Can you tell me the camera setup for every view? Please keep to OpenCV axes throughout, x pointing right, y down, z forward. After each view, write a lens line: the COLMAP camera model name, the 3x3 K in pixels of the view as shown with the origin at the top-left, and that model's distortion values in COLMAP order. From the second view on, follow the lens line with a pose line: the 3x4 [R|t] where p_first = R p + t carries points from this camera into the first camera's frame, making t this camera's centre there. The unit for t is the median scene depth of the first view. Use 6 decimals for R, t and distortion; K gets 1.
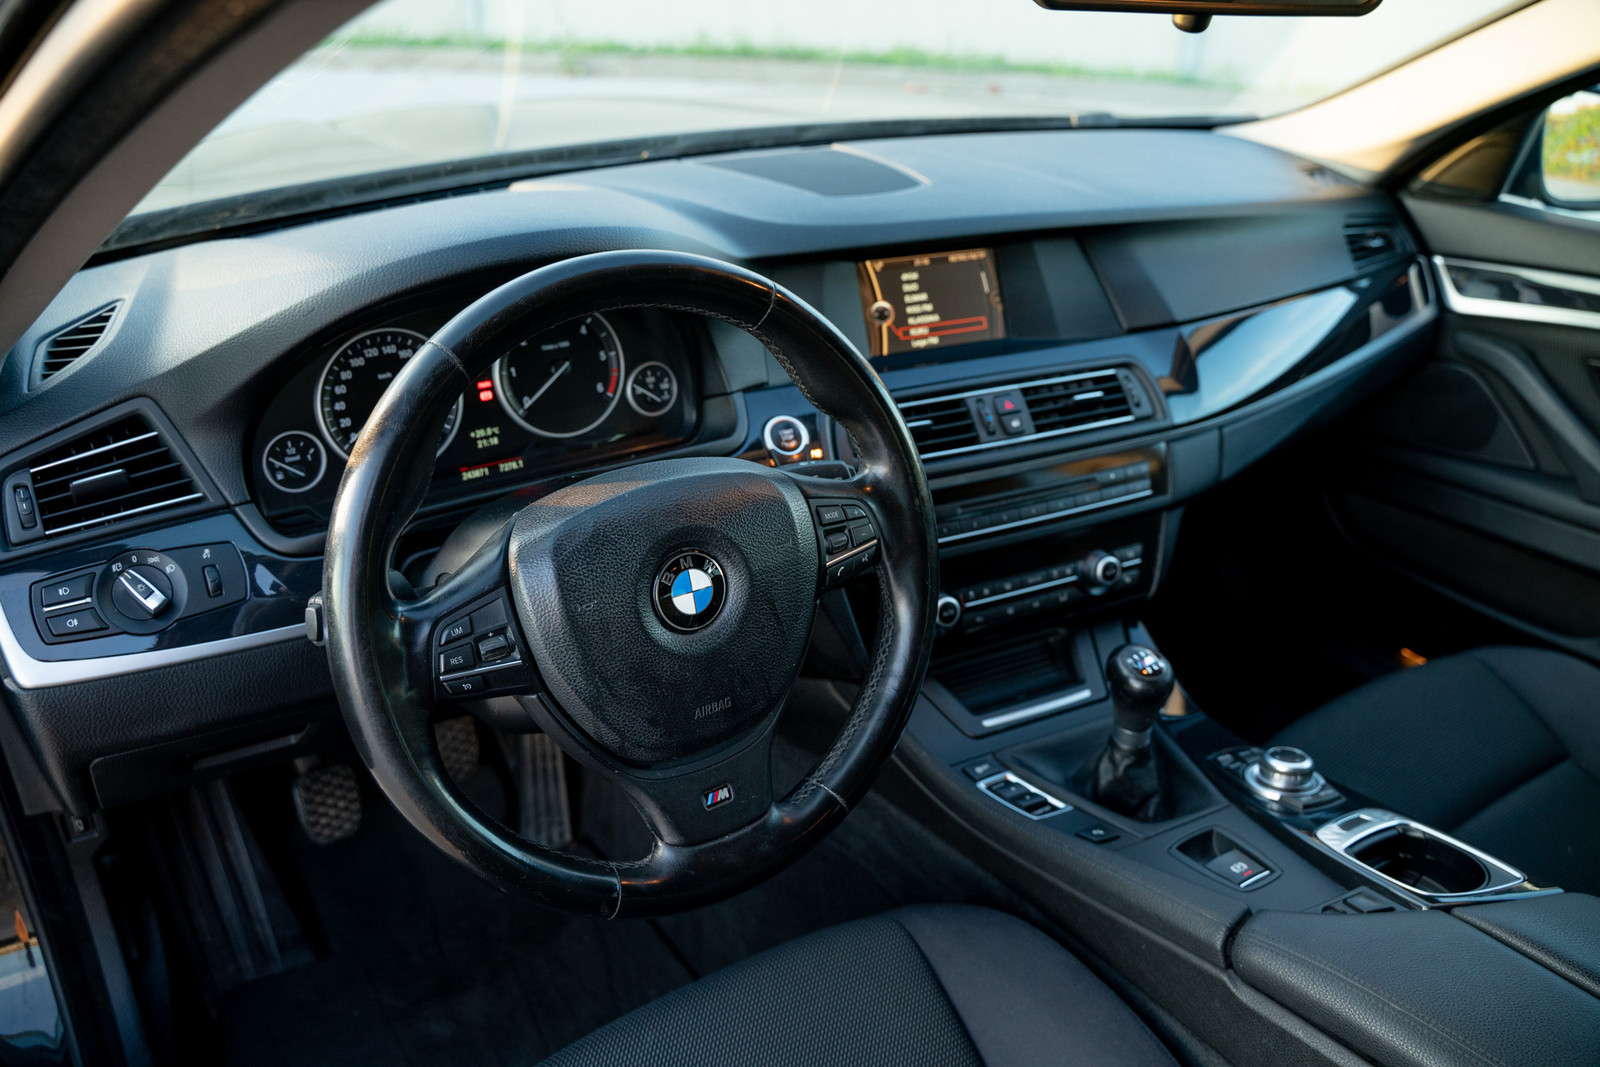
lens RADIAL K [[1421.4, 0, 801.5], [0, 1421.4, 533.3], [0, 0, 1]] dist [-0.000321, 0.002012]
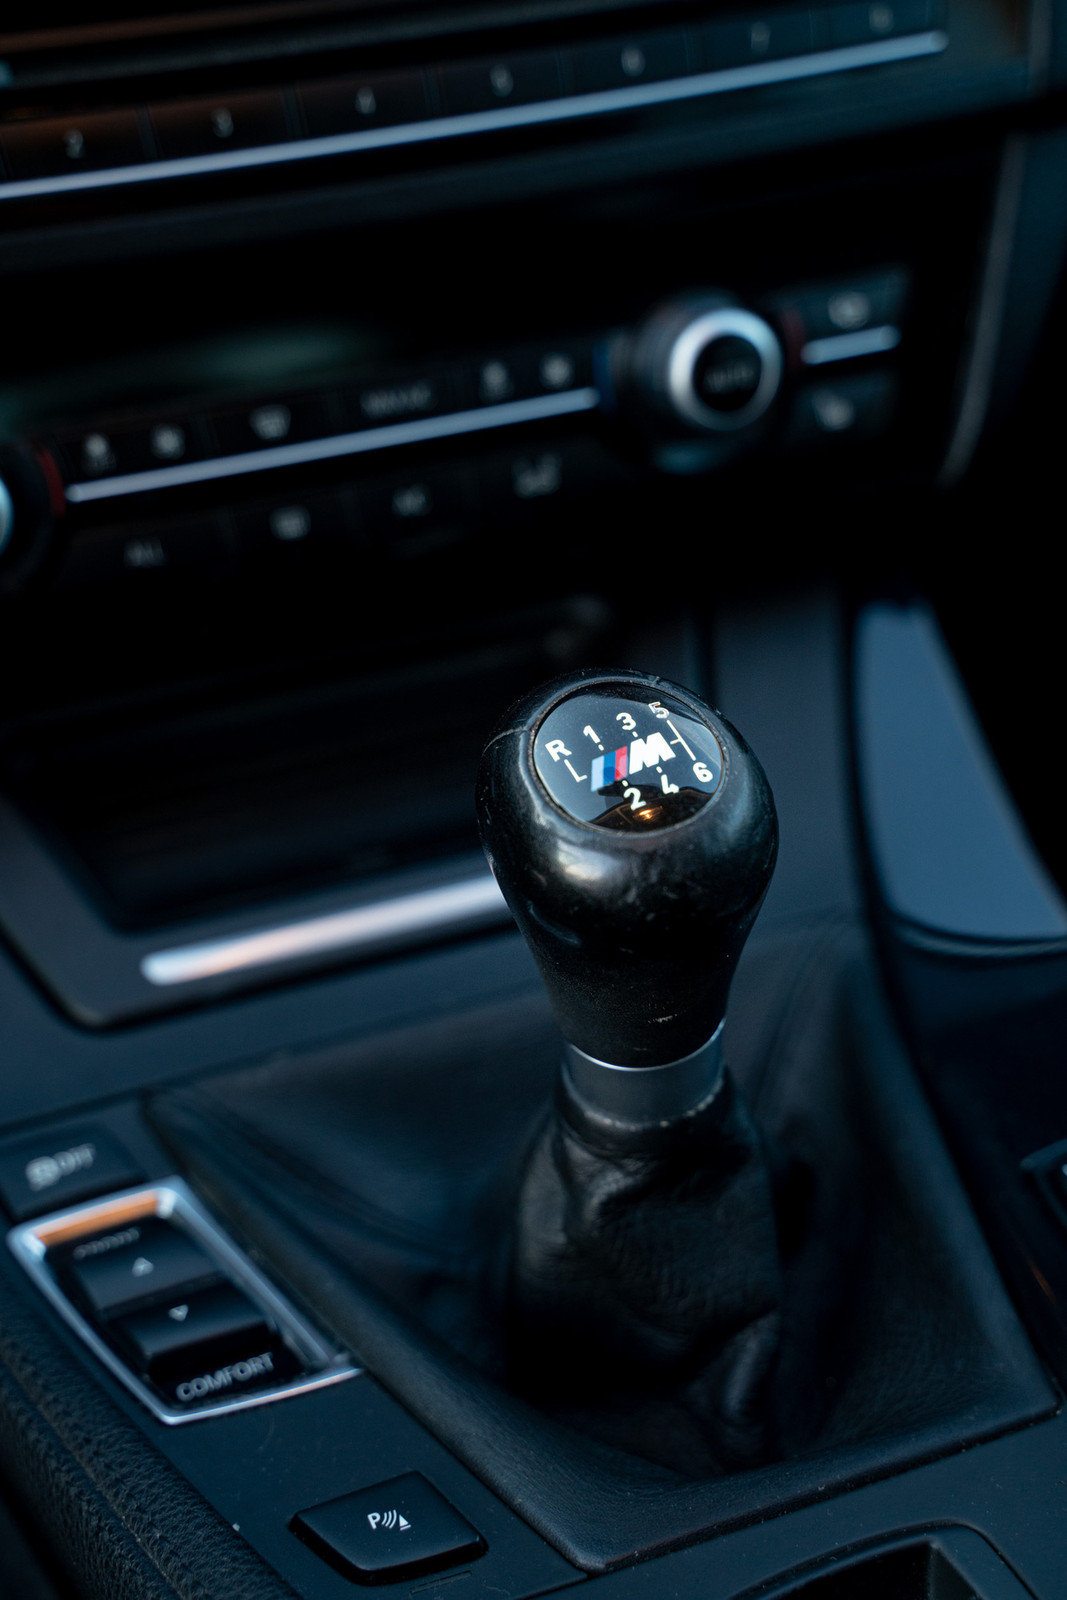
lens RADIAL K [[2455.0, 0, 532.3], [0, 2455.0, 800.6], [0, 0, 1]] dist [0.159409, 0.000000]
pose [[0.990292, 0.029033, -0.135940, 0.255360], [-0.009352, 0.989645, 0.143233, 0.040858], [0.138690, -0.140571, 0.980308, 0.586586]]
